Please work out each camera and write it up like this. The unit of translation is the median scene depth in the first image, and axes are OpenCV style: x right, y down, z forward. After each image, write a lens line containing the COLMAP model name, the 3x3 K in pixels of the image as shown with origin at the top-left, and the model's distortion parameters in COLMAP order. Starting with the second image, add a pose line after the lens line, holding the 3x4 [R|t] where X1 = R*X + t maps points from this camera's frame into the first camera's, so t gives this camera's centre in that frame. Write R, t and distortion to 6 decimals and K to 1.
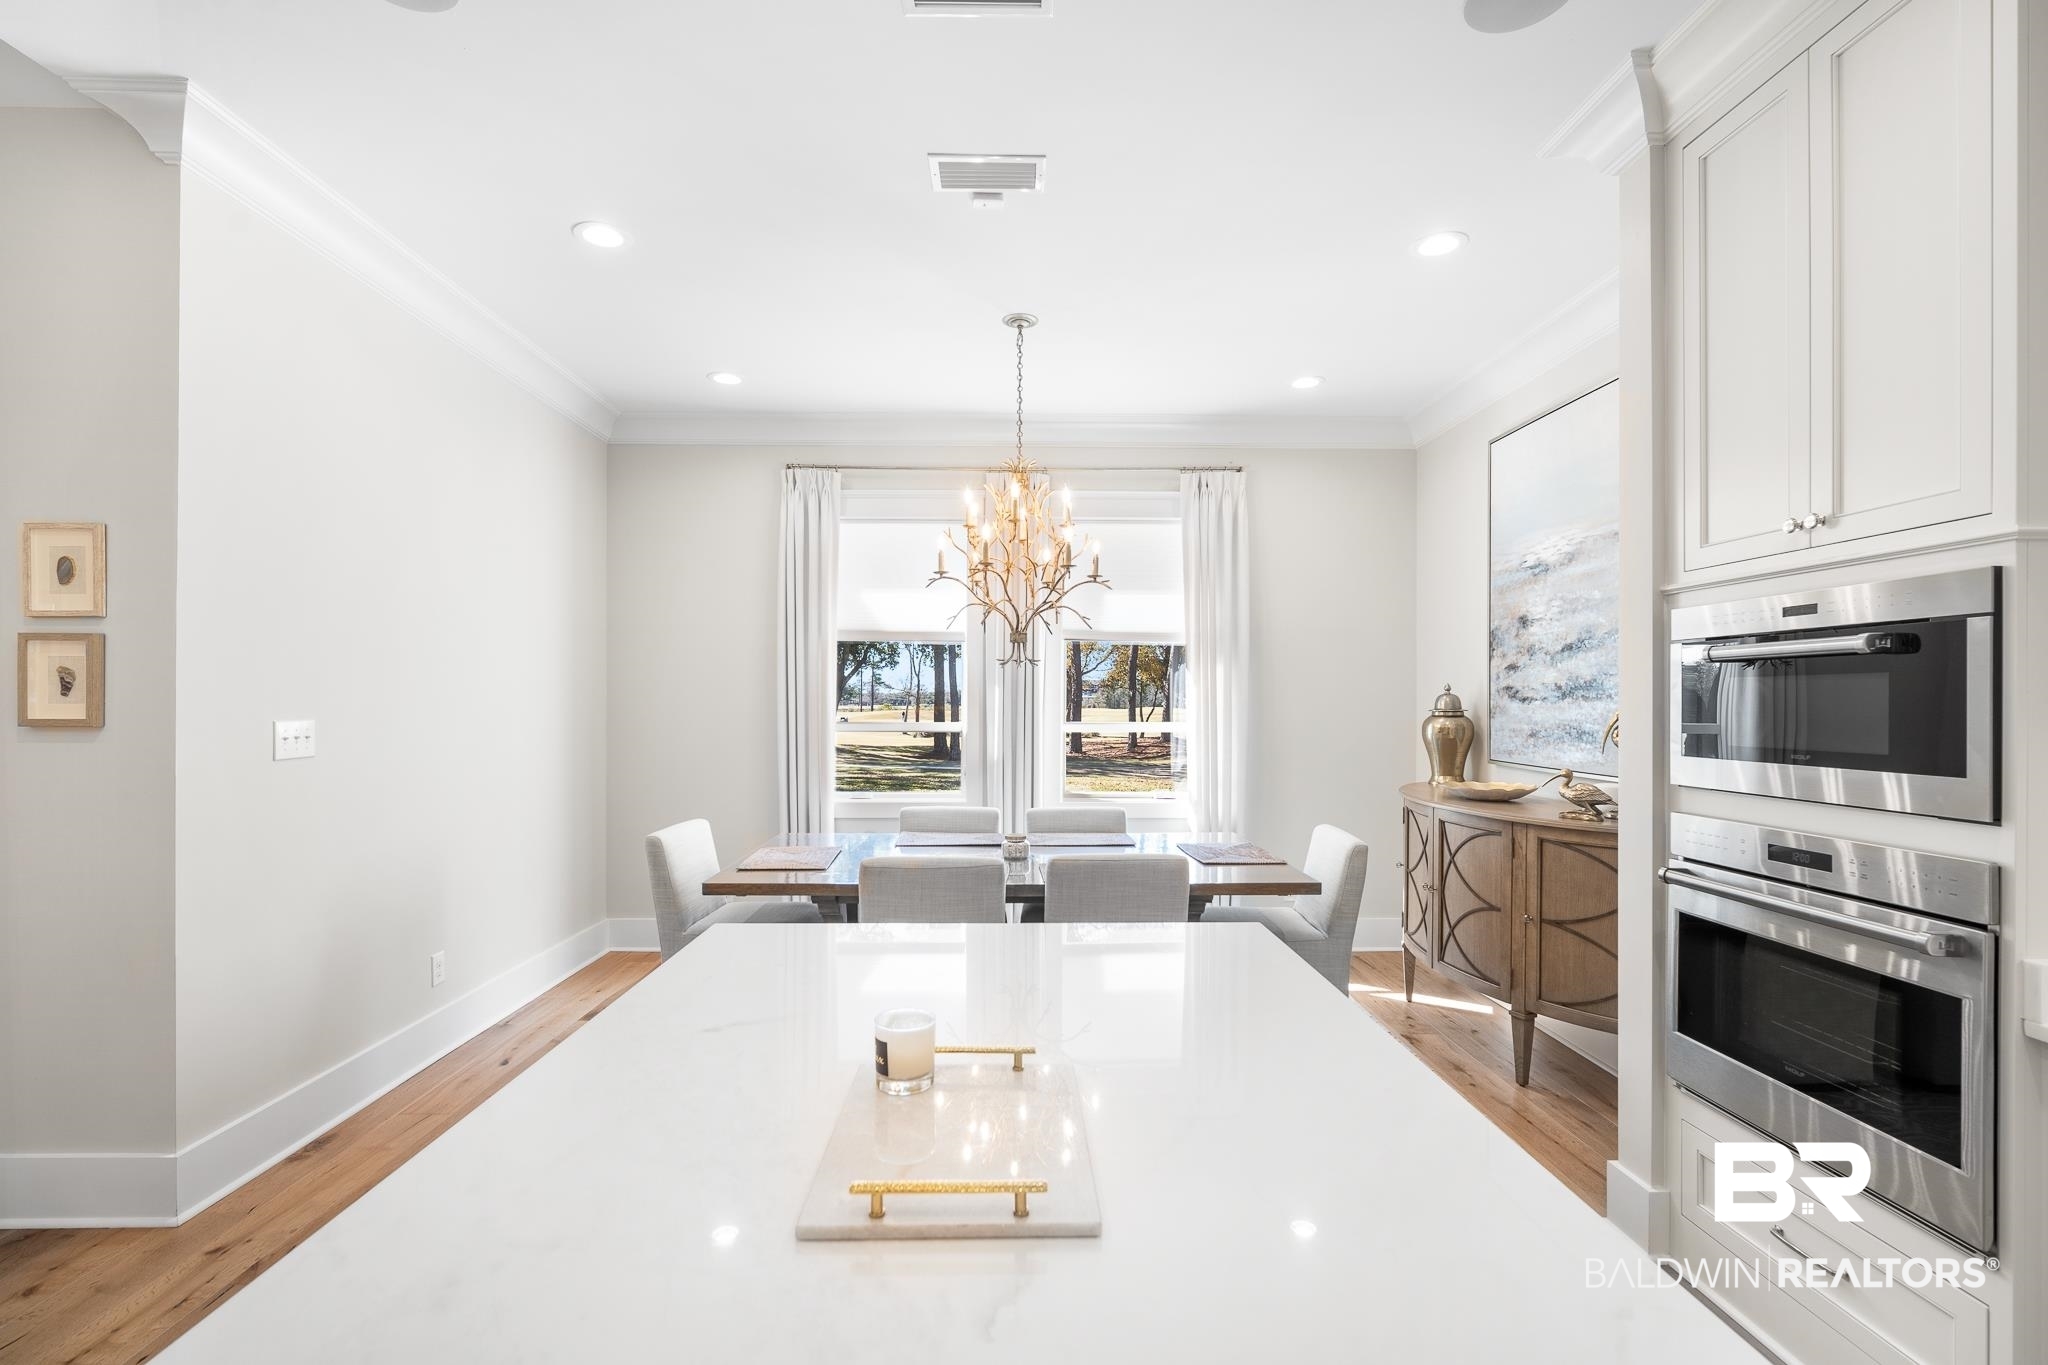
lens RADIAL K [[927.1, 0, 1021.3], [0, 927.1, 696.7], [0, 0, 1]] dist [-0.002391, 0.001740]
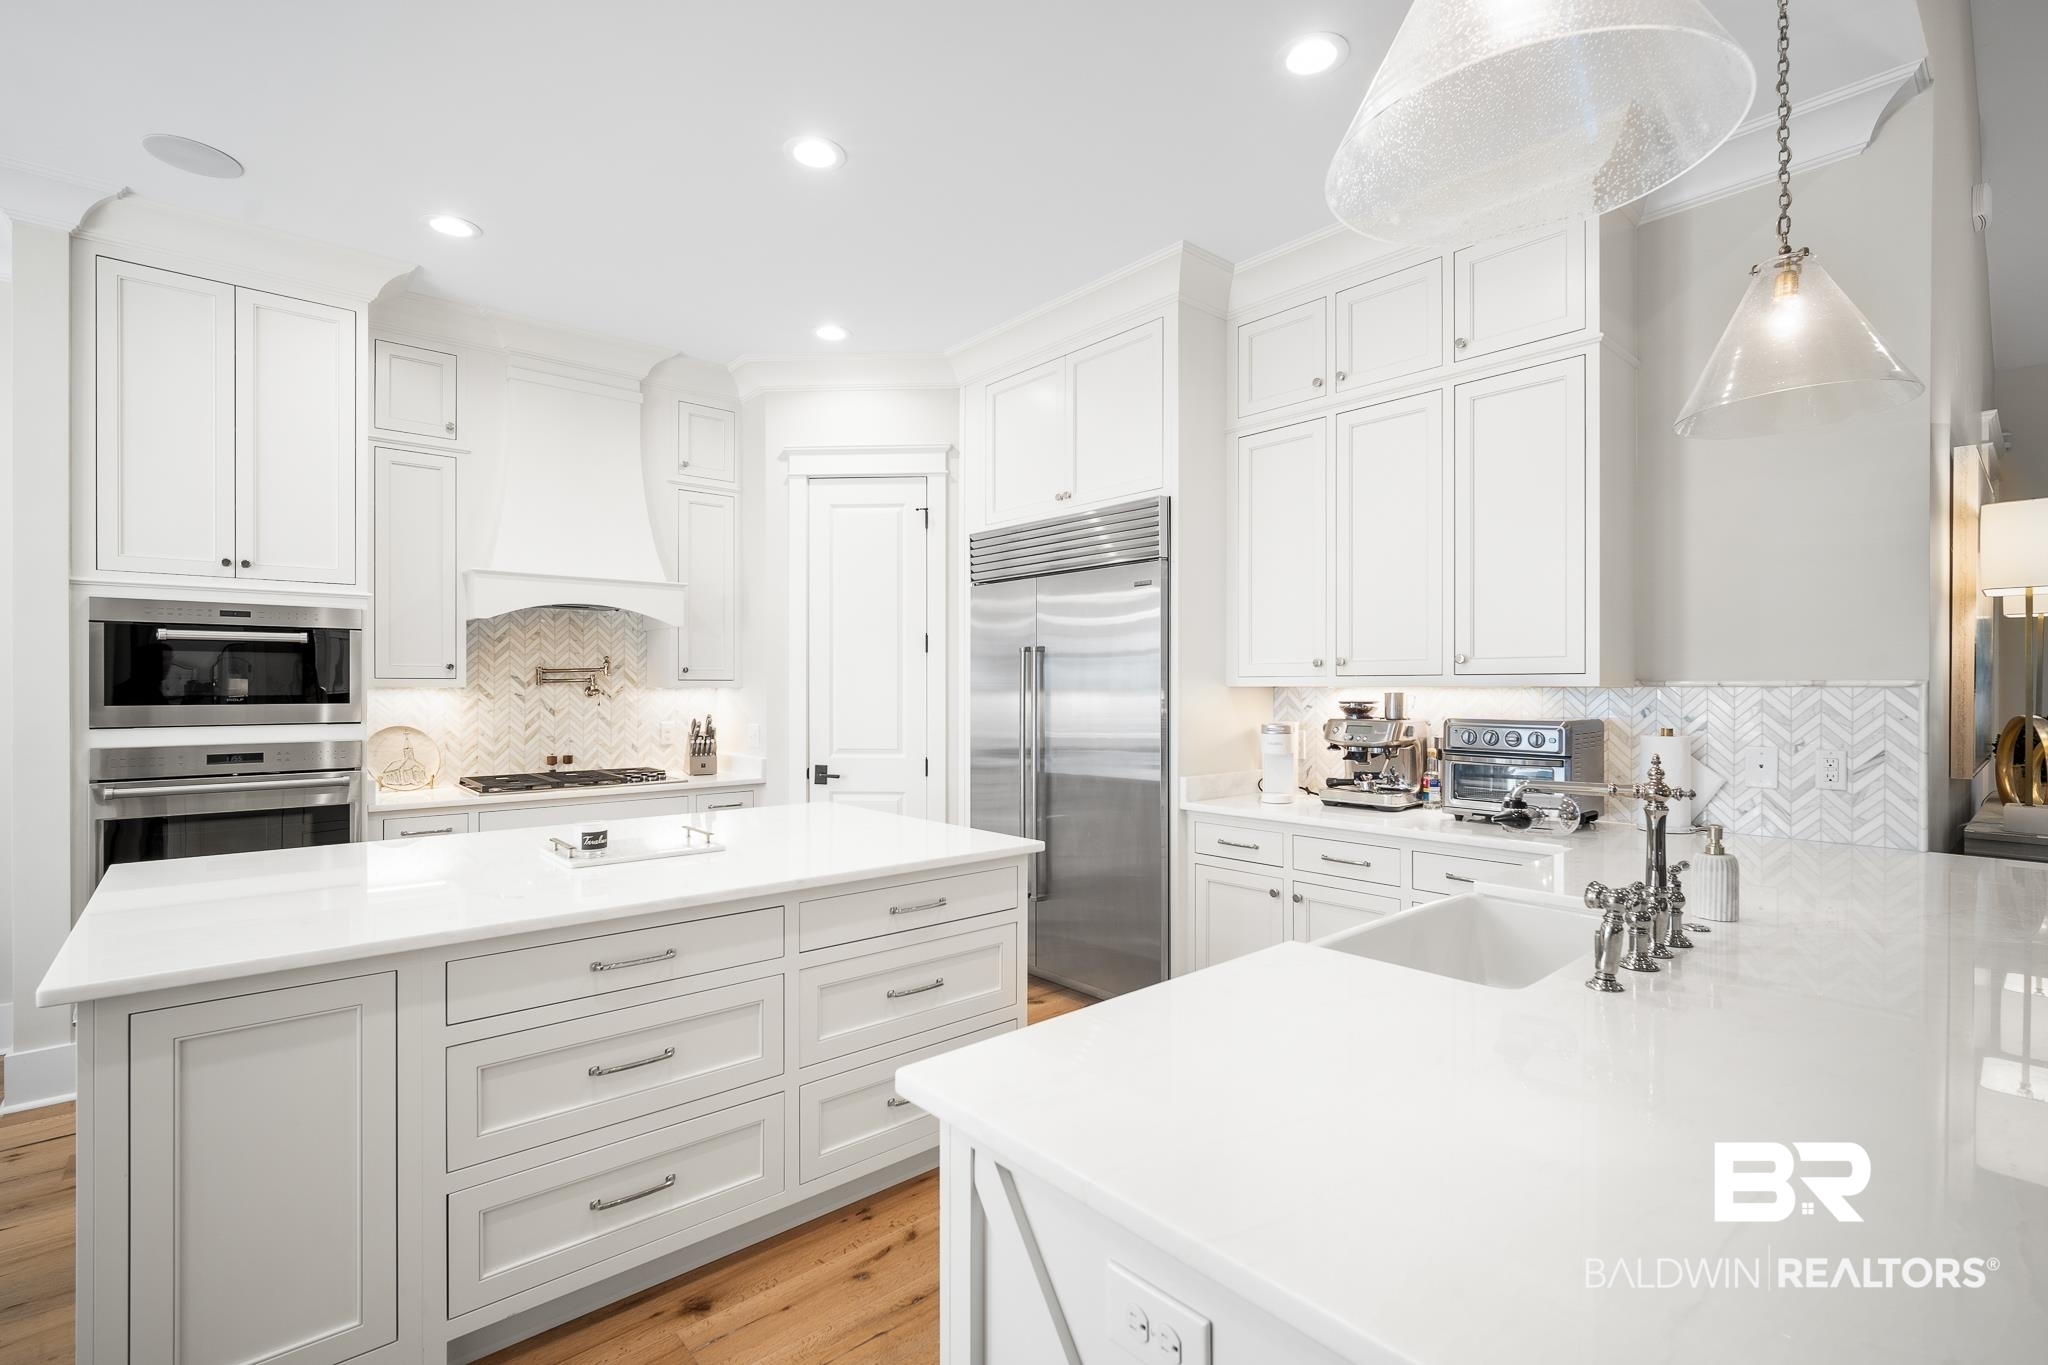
lens RADIAL K [[927.1, 0, 1031.3], [0, 927.1, 683.7], [0, 0, 1]] dist [-0.002391, 0.001740]
pose [[-0.647528, 0.000650, 0.762041, -0.721864], [-0.004768, 0.999977, -0.004904, 0.019010], [-0.762027, -0.006809, -0.647510, 0.506317]]
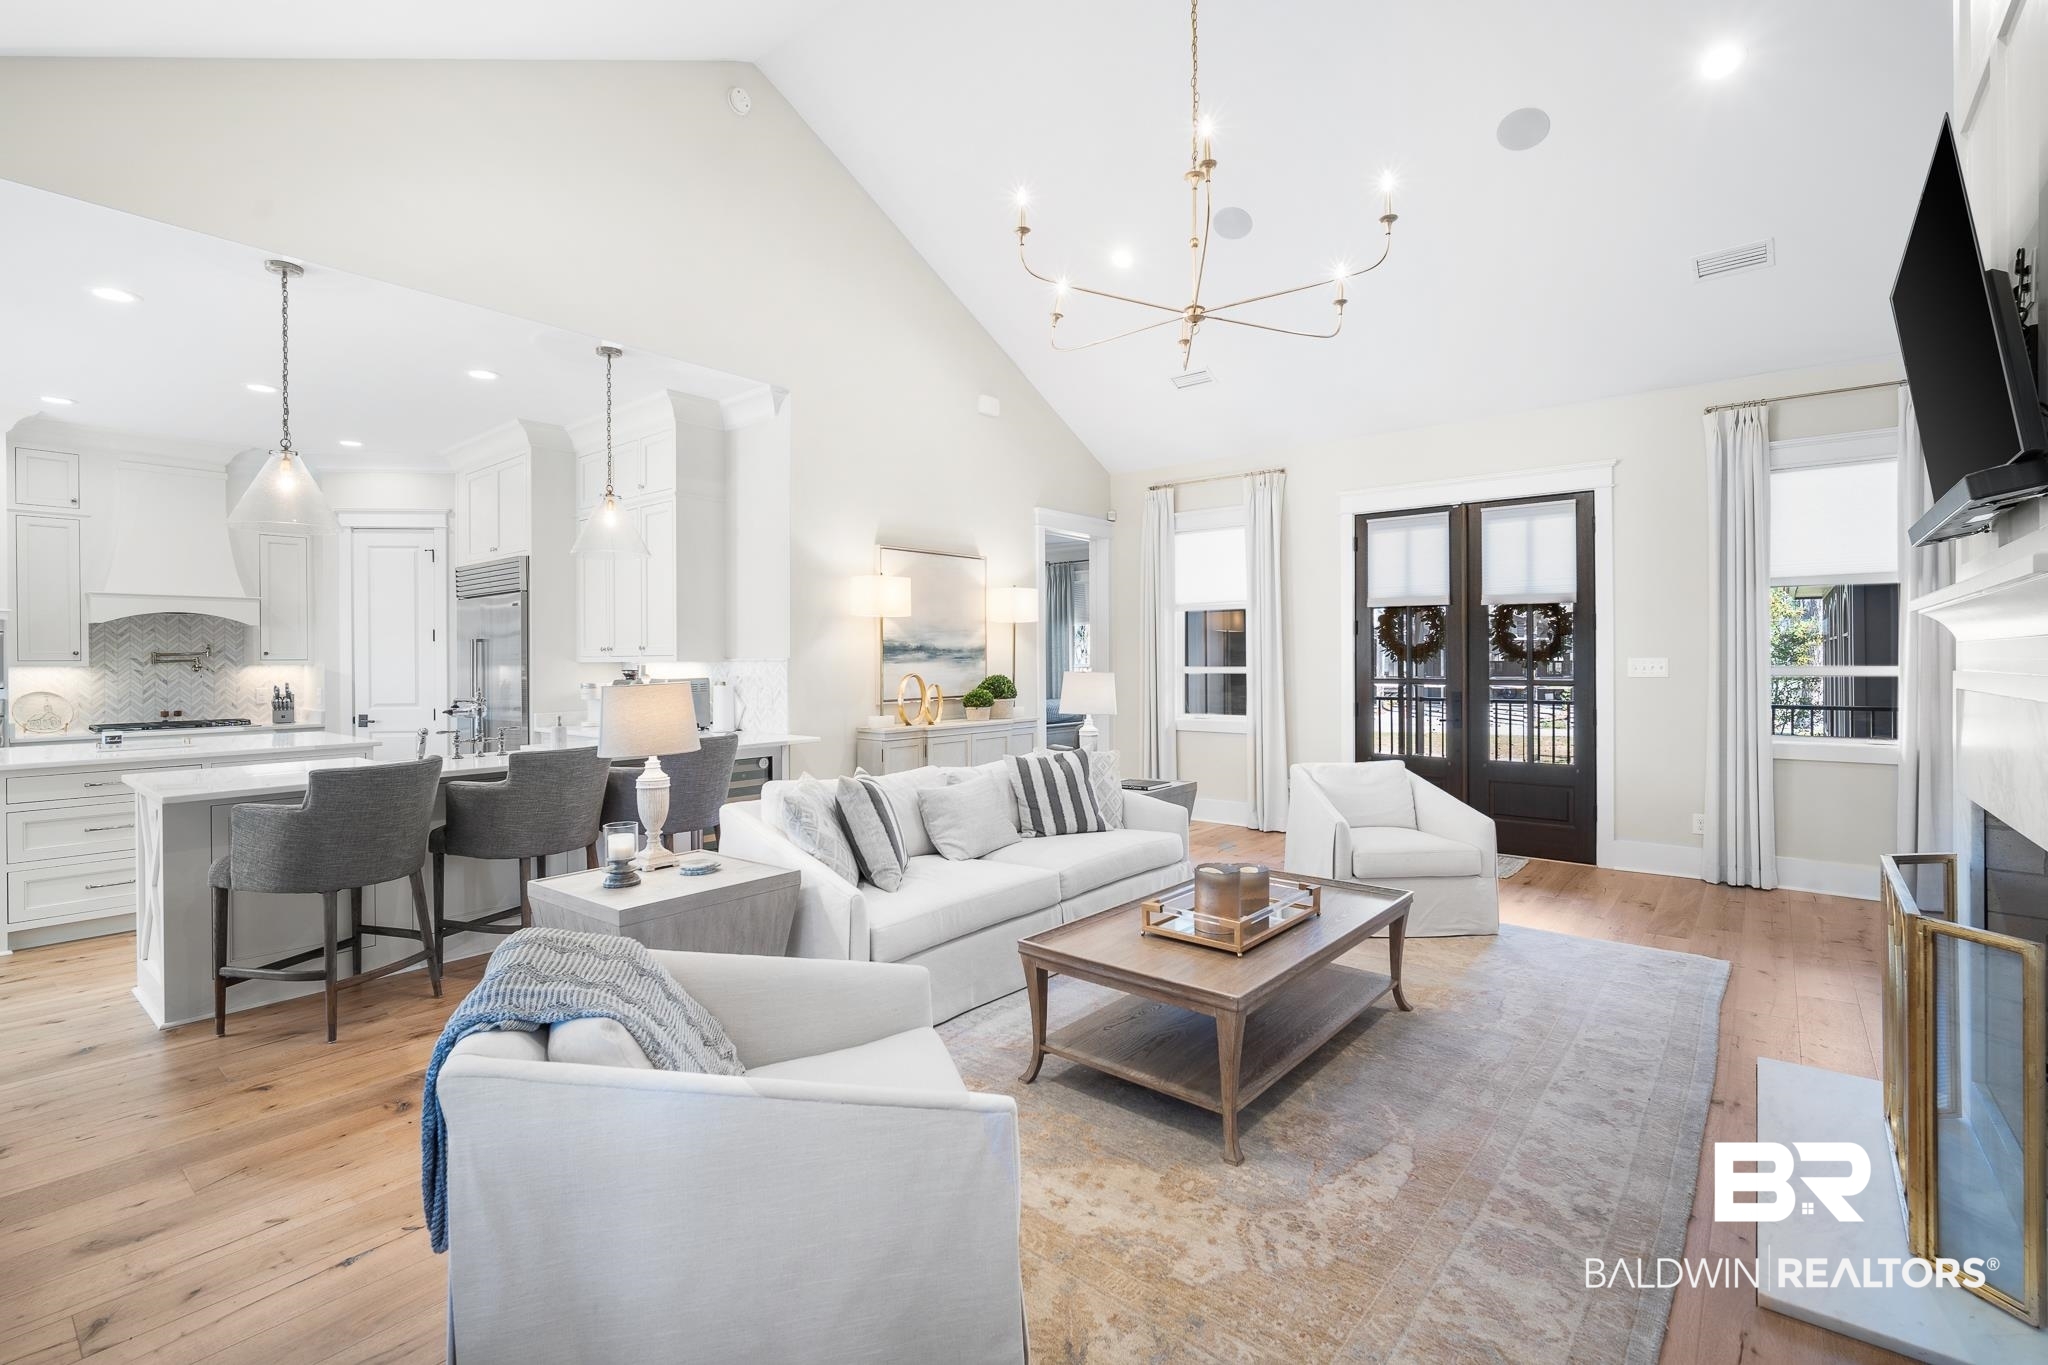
lens RADIAL K [[927.1, 0, 1012.7], [0, 927.1, 673.7], [0, 0, 1]] dist [-0.002391, 0.001740]
pose [[-0.754244, -0.008355, 0.656541, -1.863801], [0.001086, 0.999902, 0.013971, 0.012836], [-0.656593, 0.011250, -0.754161, 0.479688]]
